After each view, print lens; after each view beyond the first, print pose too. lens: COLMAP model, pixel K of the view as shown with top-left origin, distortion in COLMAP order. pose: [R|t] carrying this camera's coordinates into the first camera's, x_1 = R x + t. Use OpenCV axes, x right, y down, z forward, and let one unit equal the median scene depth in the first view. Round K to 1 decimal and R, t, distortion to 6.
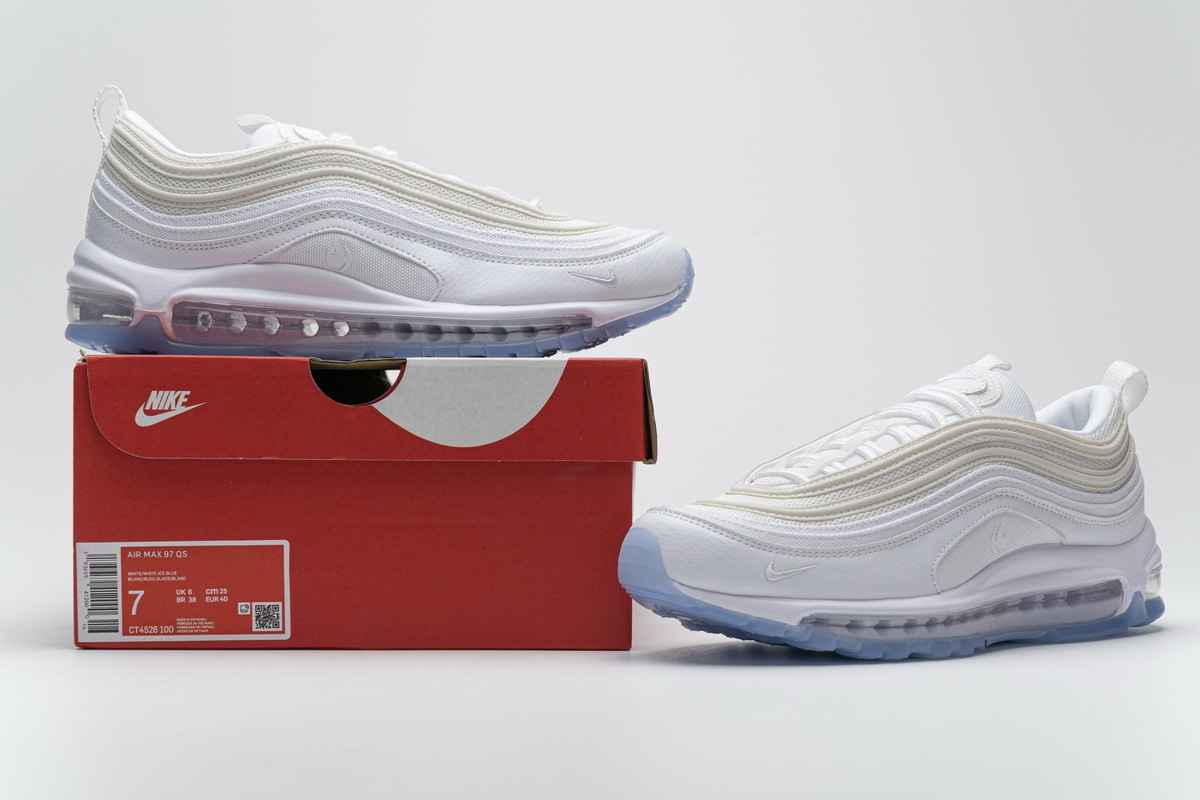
lens RADIAL K [[2442.9, 0, 600.0], [0, 2442.9, 400.0], [0, 0, 1]] dist [0.007690, -0.136033]
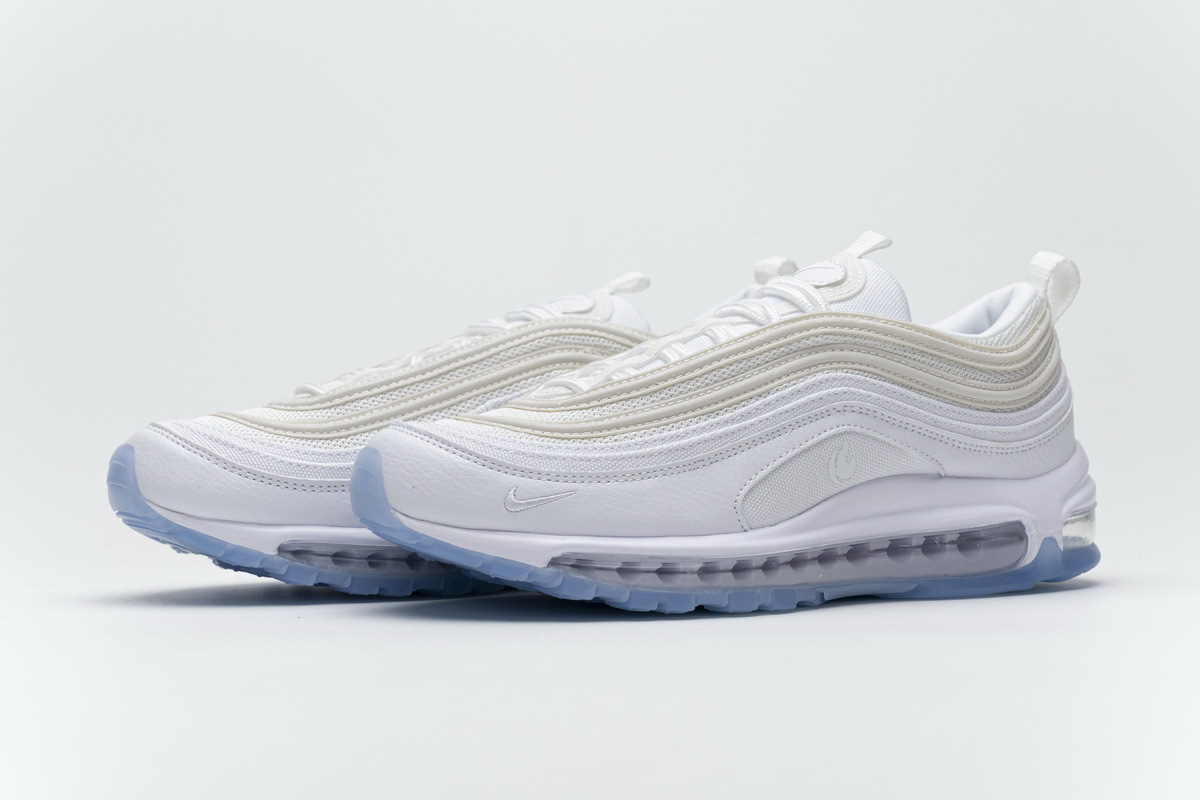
lens RADIAL K [[2442.9, 0, 600.0], [0, 2442.9, 400.0], [0, 0, 1]] dist [0.007690, -0.136033]
pose [[0.989027, -0.001936, -0.147719, 0.206438], [0.002149, 0.999997, 0.001288, 0.035005], [0.147716, -0.001591, 0.989029, 0.204890]]
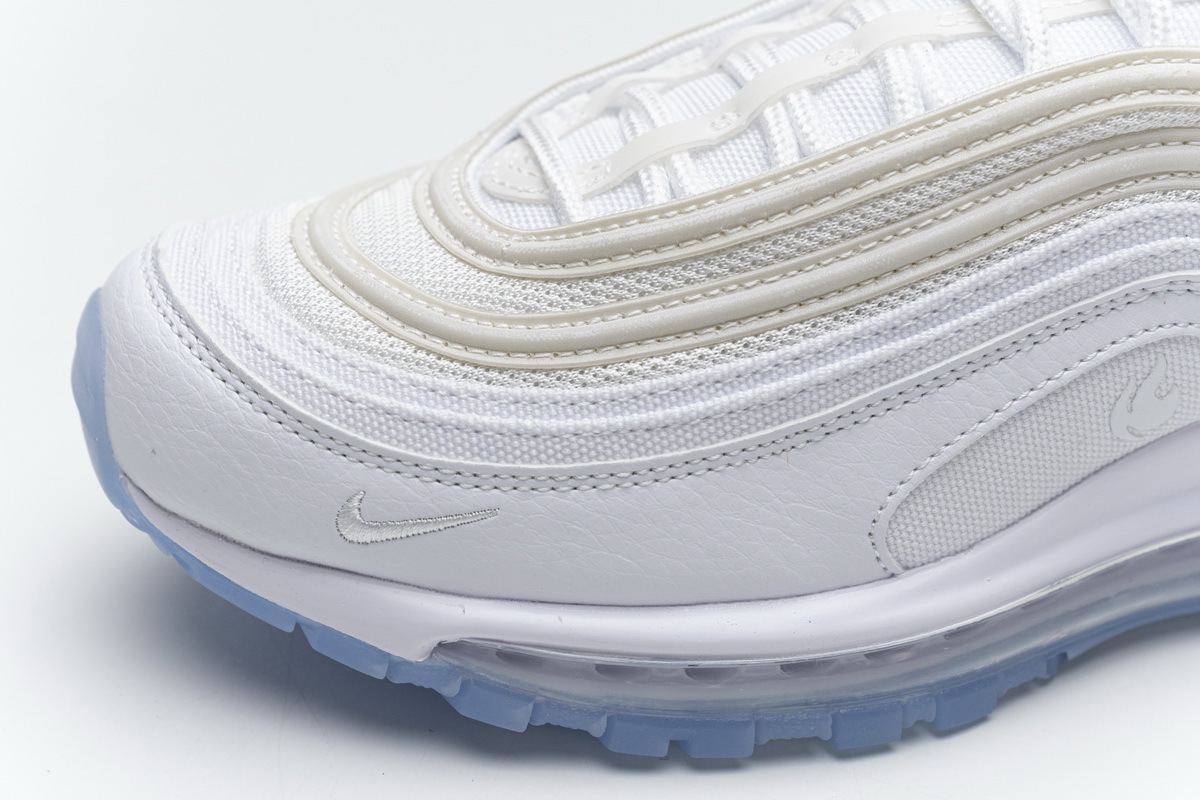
lens RADIAL K [[2442.9, 0, 600.0], [0, 2442.9, 400.0], [0, 0, 1]] dist [0.007690, -0.136033]
pose [[0.941209, 0.170039, -0.291911, 0.195333], [-0.029849, 0.902570, 0.429507, -0.094911], [0.336503, -0.395543, 0.854583, 0.682379]]
